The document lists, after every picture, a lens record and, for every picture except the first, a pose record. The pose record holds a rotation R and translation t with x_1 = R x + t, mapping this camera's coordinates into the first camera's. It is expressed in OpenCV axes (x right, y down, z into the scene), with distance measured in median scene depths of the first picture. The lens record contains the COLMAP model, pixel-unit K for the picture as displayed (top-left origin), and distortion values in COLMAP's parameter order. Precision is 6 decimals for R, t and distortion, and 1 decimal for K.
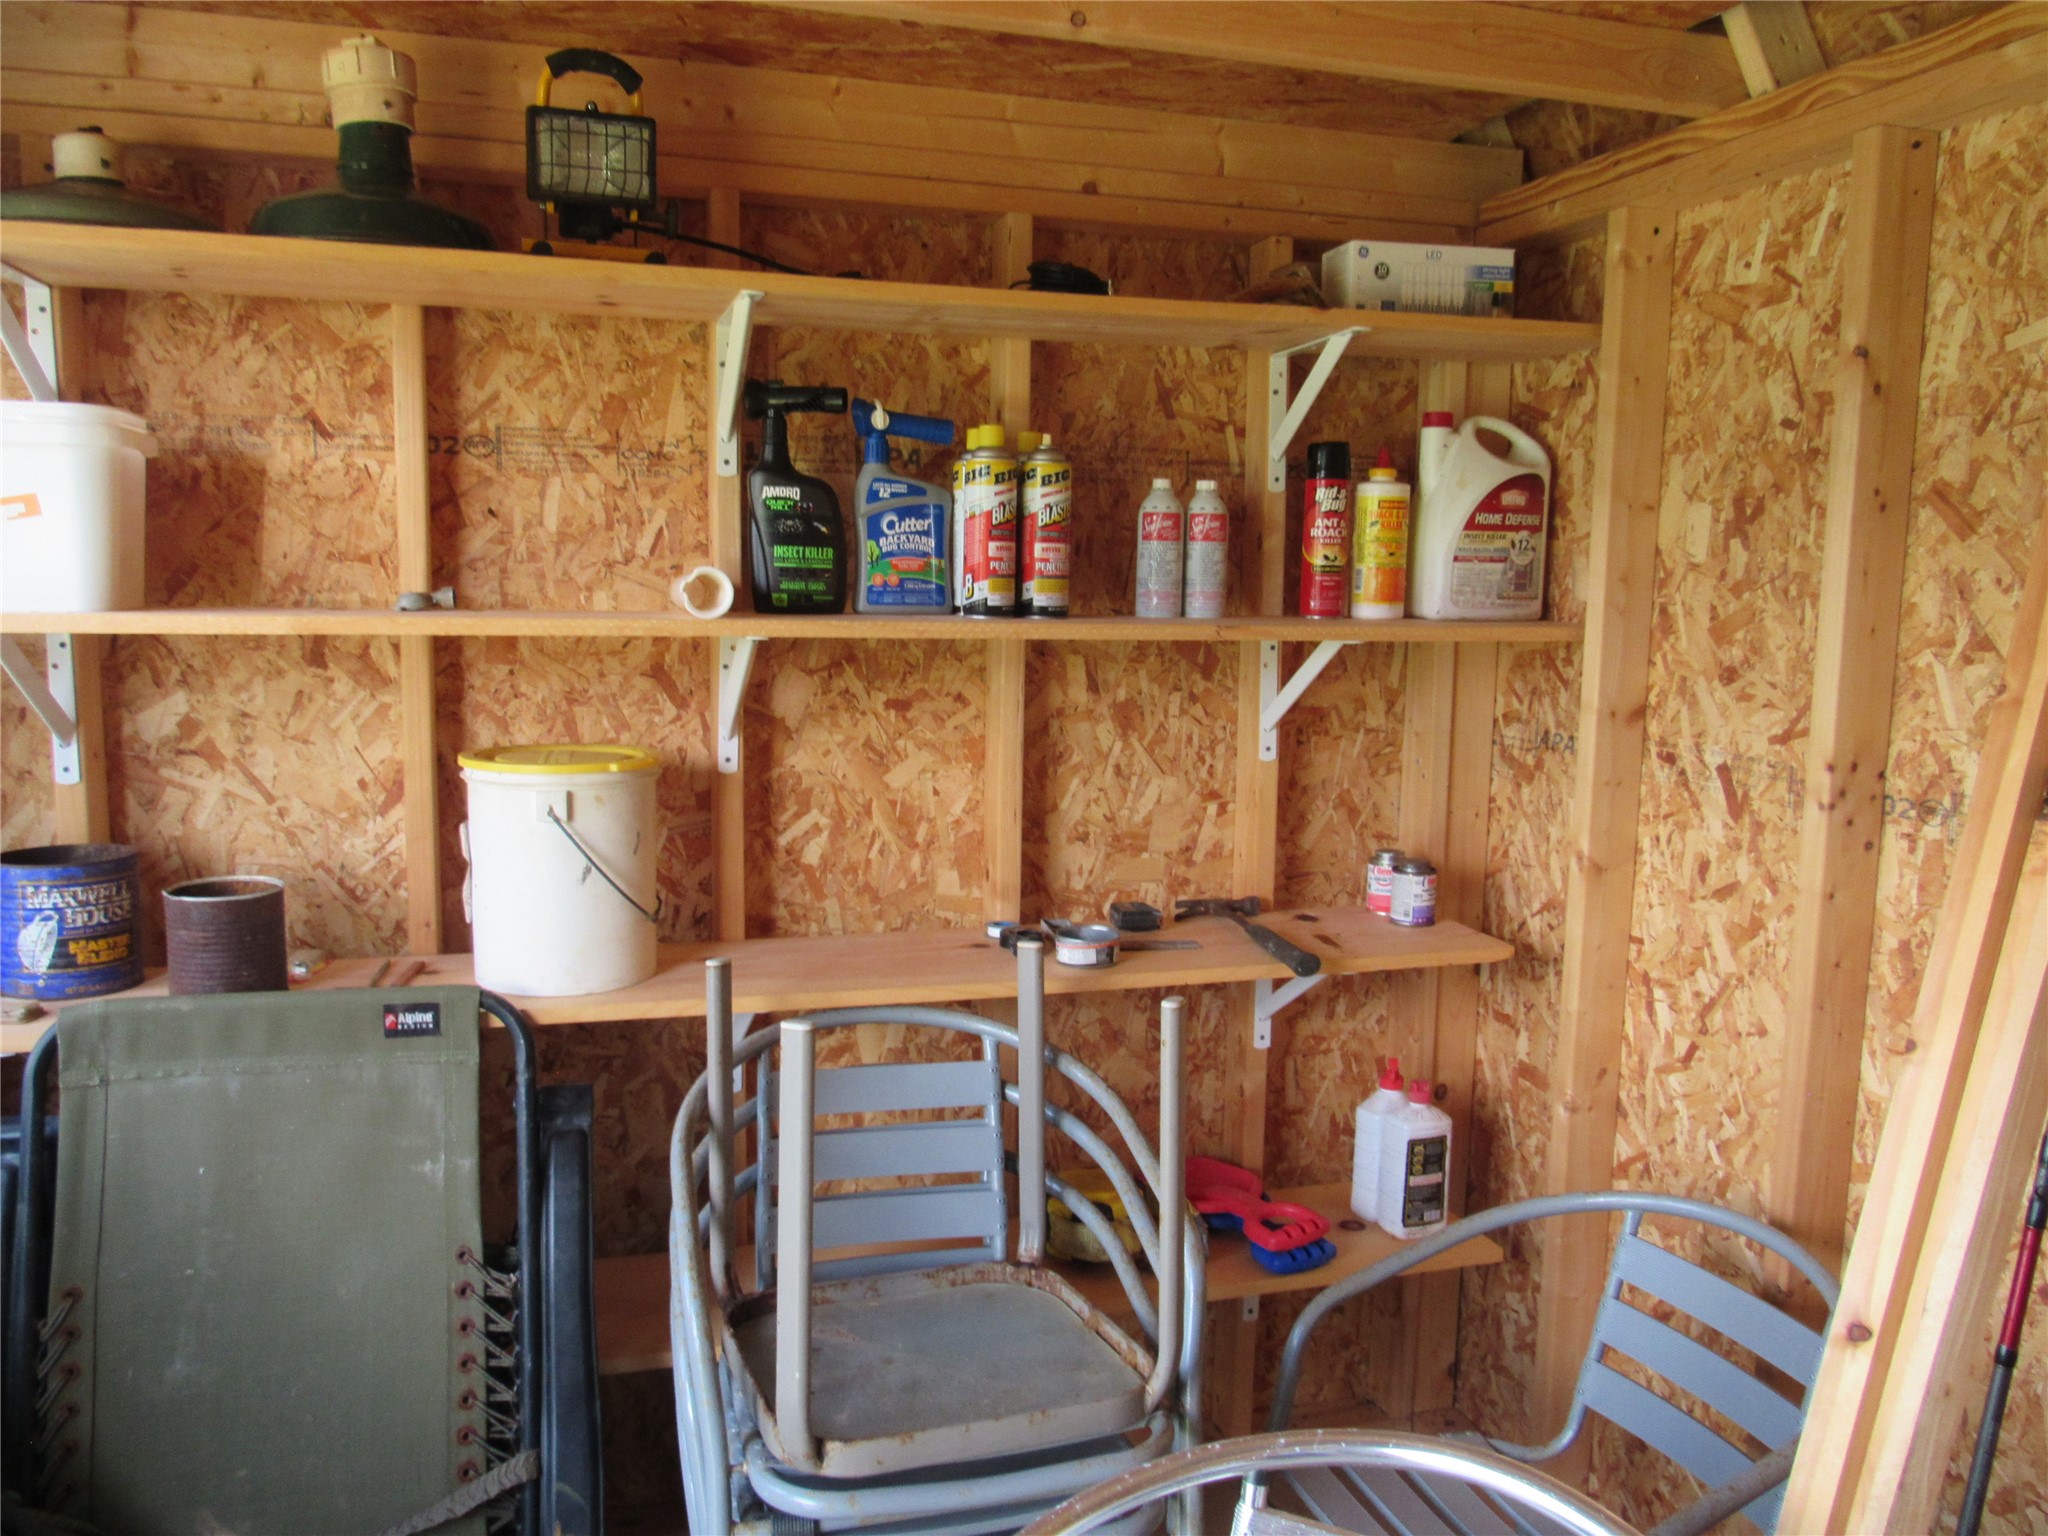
lens RADIAL K [[1536.9, 0, 1023.2], [0, 1536.9, 761.3], [0, 0, 1]] dist [-0.031787, 0.018263]
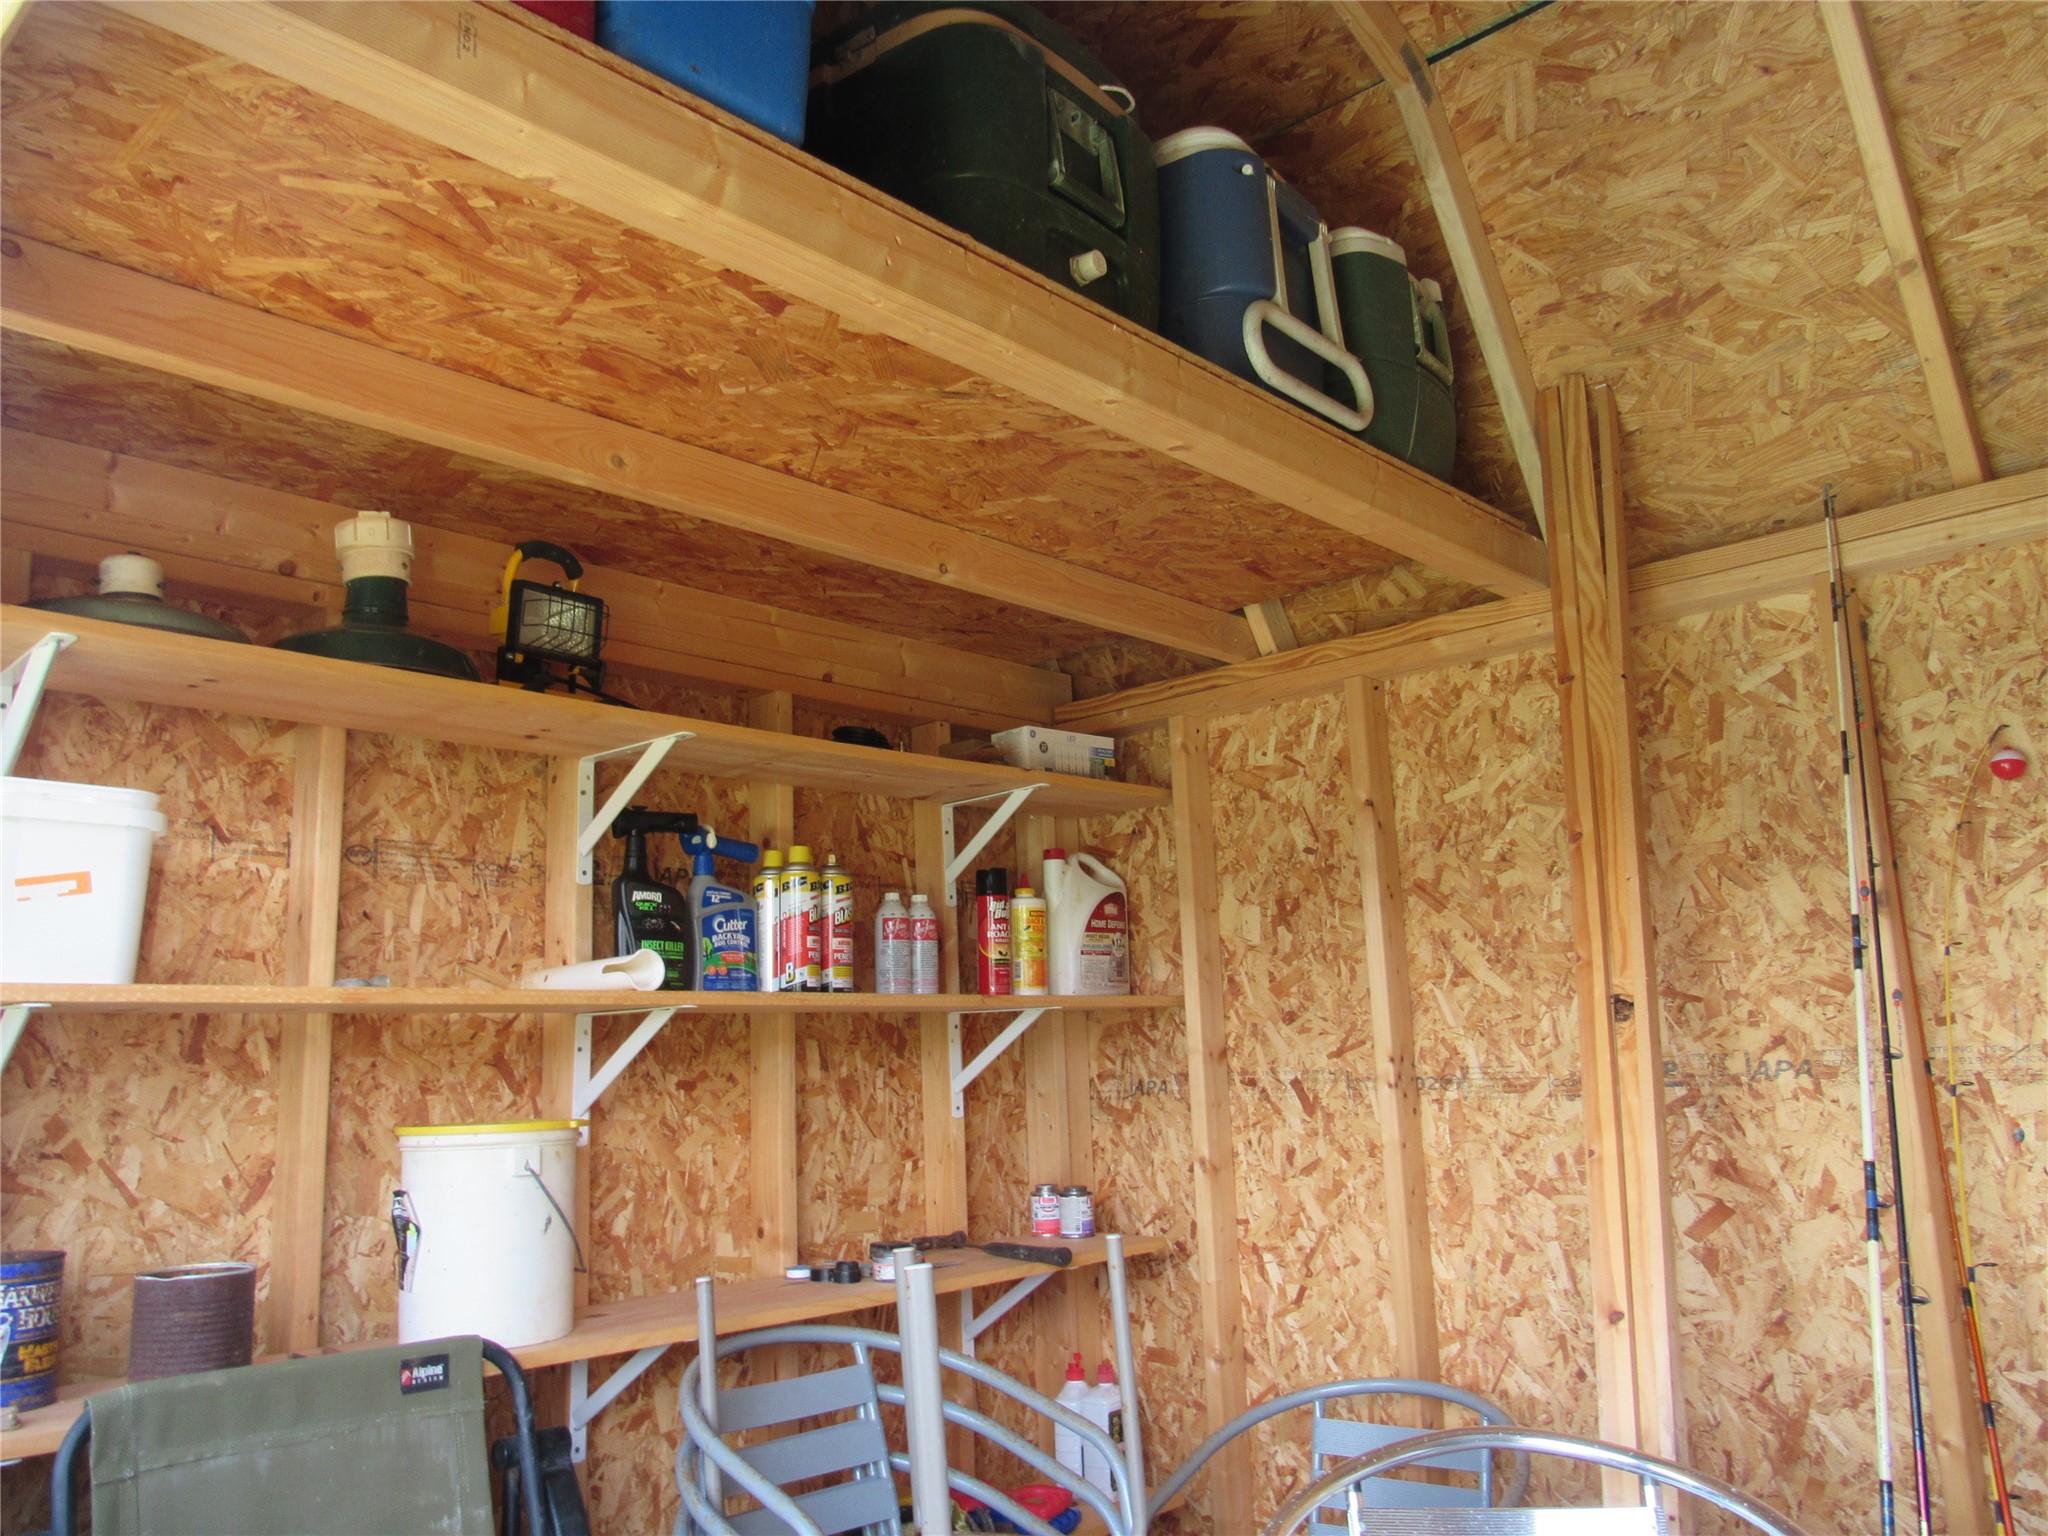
lens RADIAL K [[1536.9, 0, 1020.5], [0, 1536.9, 753.9], [0, 0, 1]] dist [-0.031787, 0.018263]
pose [[0.859717, 0.051008, 0.508218, -0.512102], [0.115585, 0.949761, -0.290851, 0.099780], [-0.497521, 0.308792, 0.810630, -0.149503]]
